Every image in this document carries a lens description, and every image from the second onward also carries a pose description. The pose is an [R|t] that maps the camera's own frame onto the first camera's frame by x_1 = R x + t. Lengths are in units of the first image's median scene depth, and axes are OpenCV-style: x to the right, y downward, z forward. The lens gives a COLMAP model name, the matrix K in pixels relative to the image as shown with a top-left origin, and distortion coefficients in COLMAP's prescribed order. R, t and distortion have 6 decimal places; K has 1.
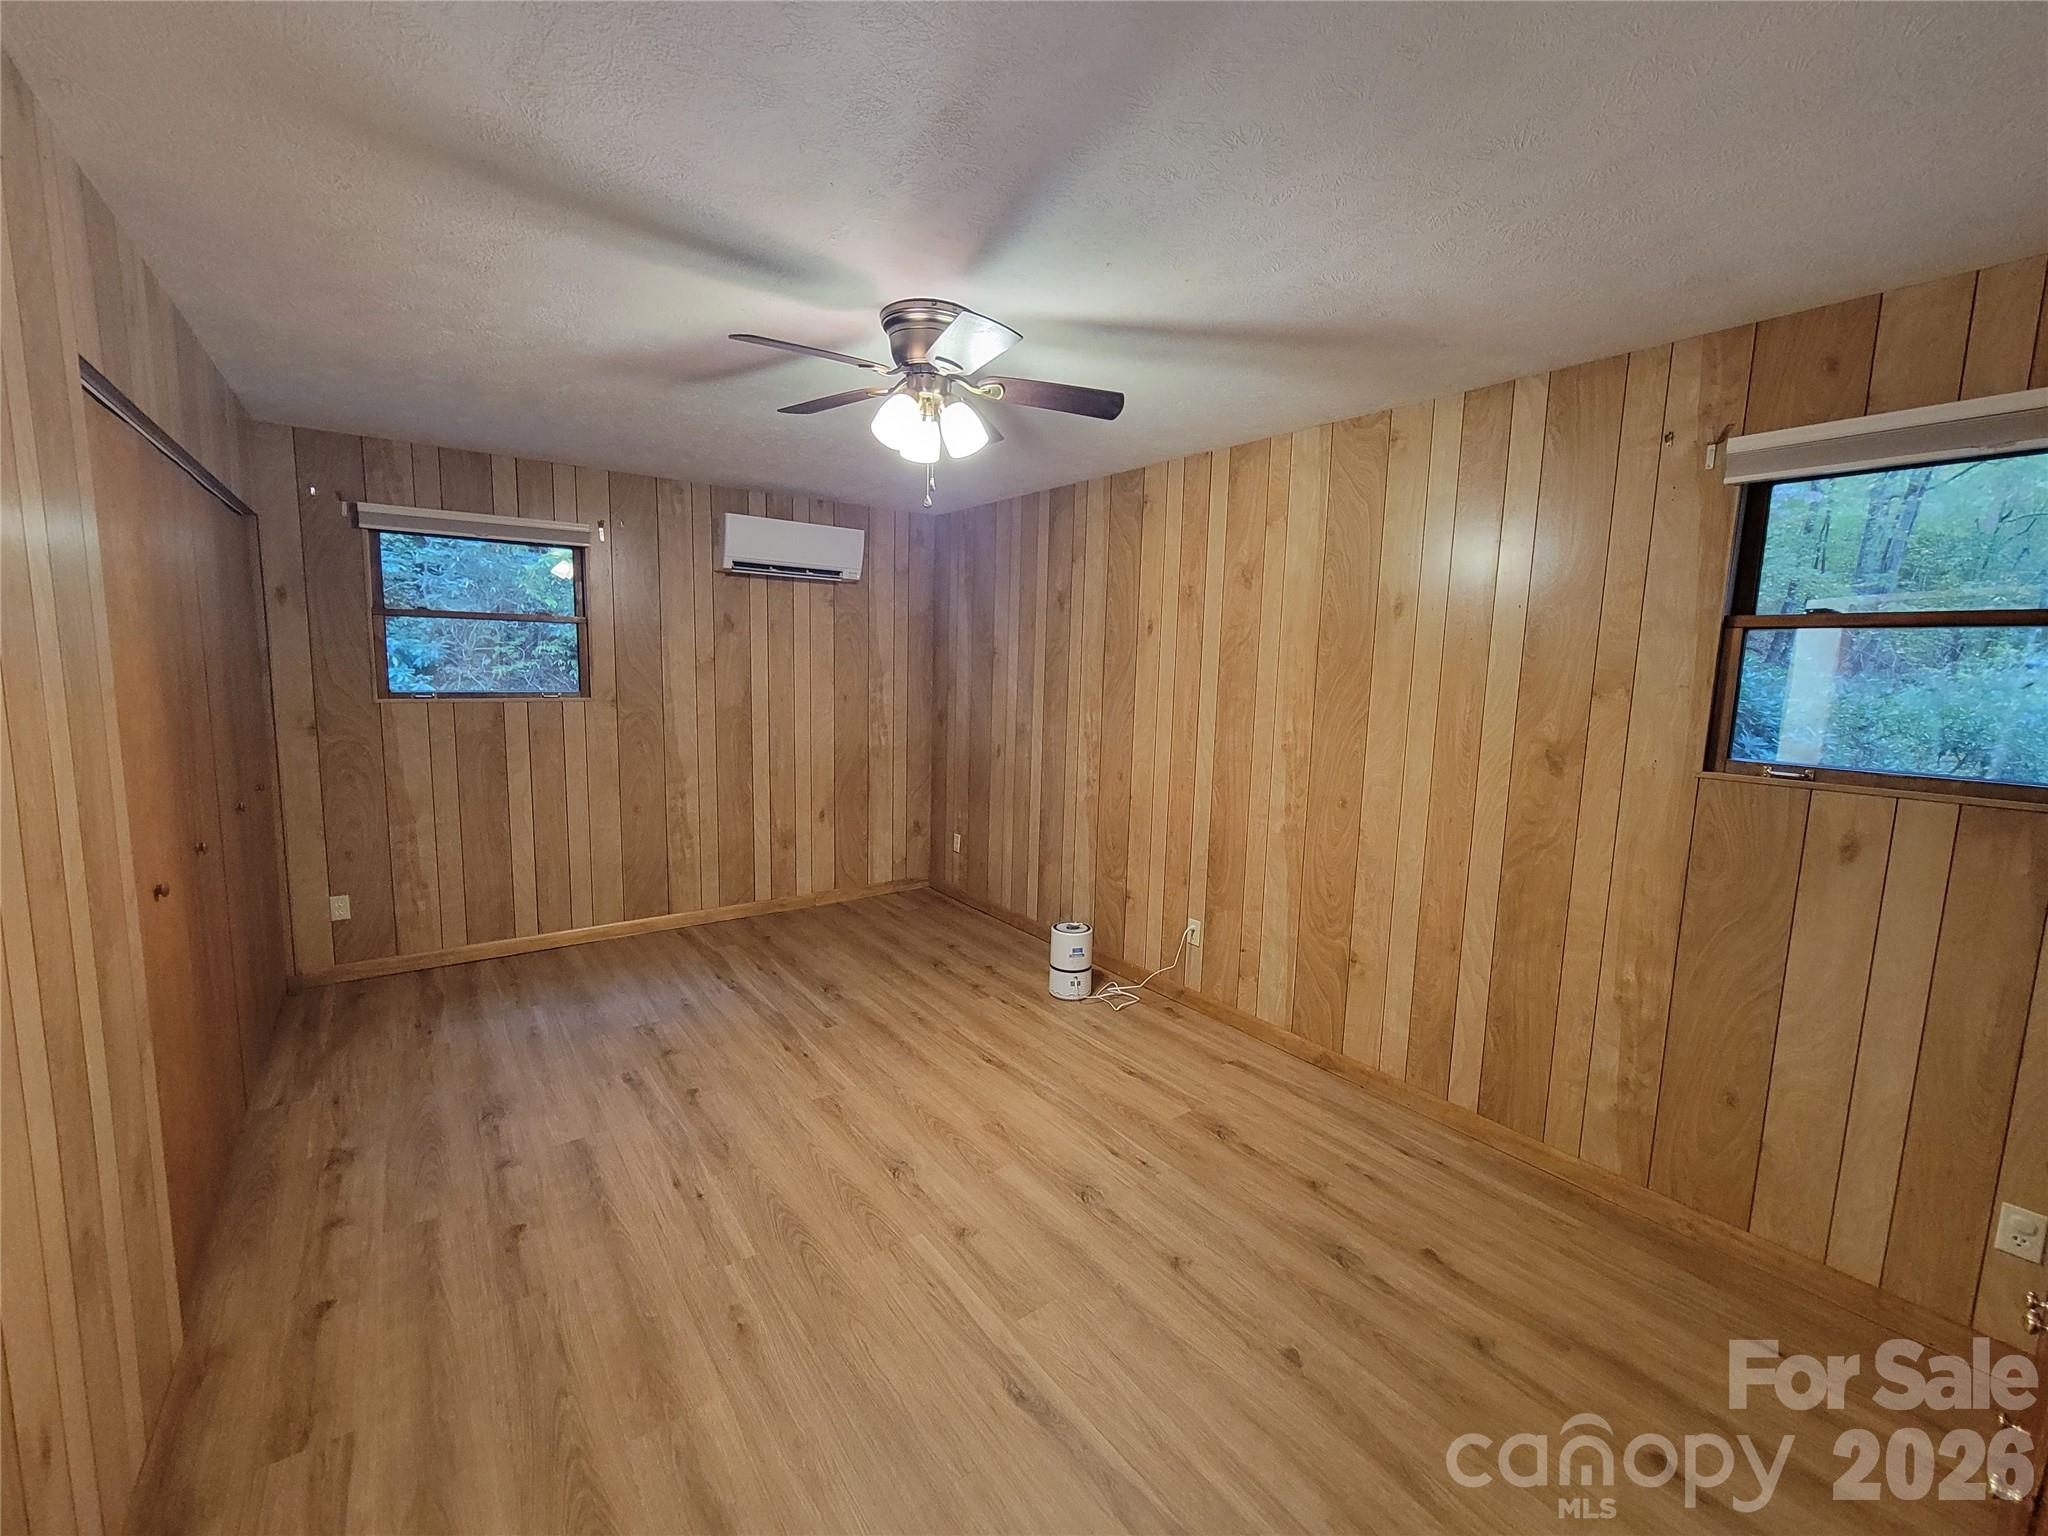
lens RADIAL K [[836.5, 0, 1024.9], [0, 836.5, 761.4], [0, 0, 1]] dist [0.000074, -0.000277]
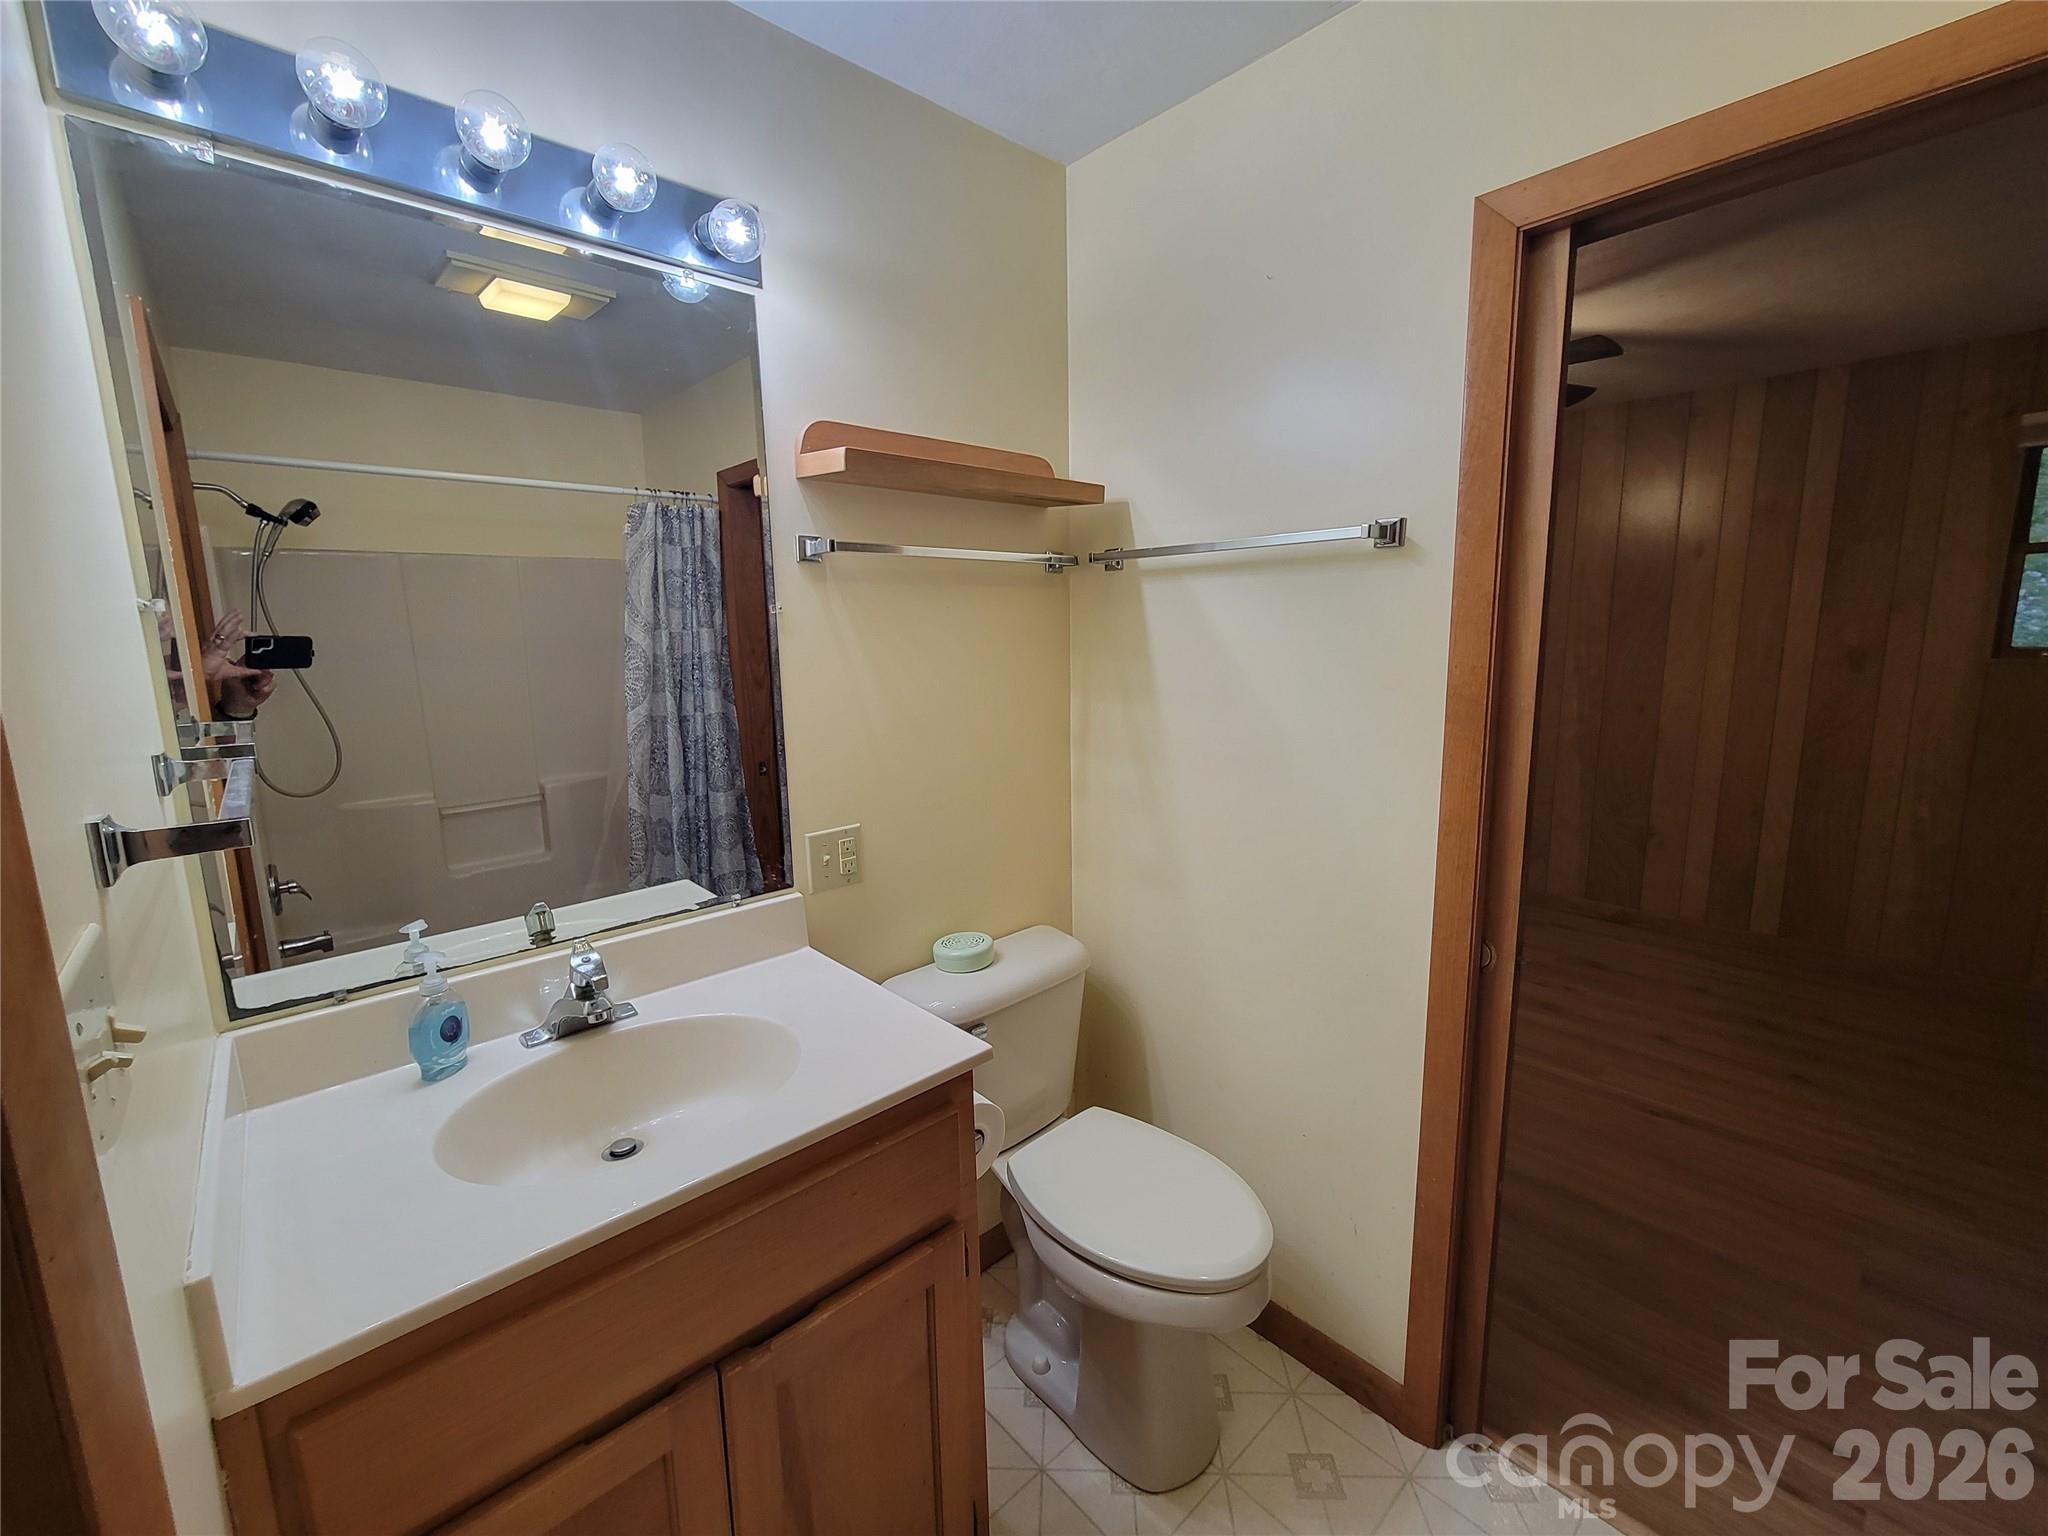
lens RADIAL K [[836.5, 0, 1027.9], [0, 836.5, 757.0], [0, 0, 1]] dist [0.000074, -0.000277]
pose [[0.994689, -0.060588, 0.083203, -0.772313], [0.057807, 0.997699, 0.035432, 0.029478], [-0.085158, -0.030434, 0.995903, -0.208606]]
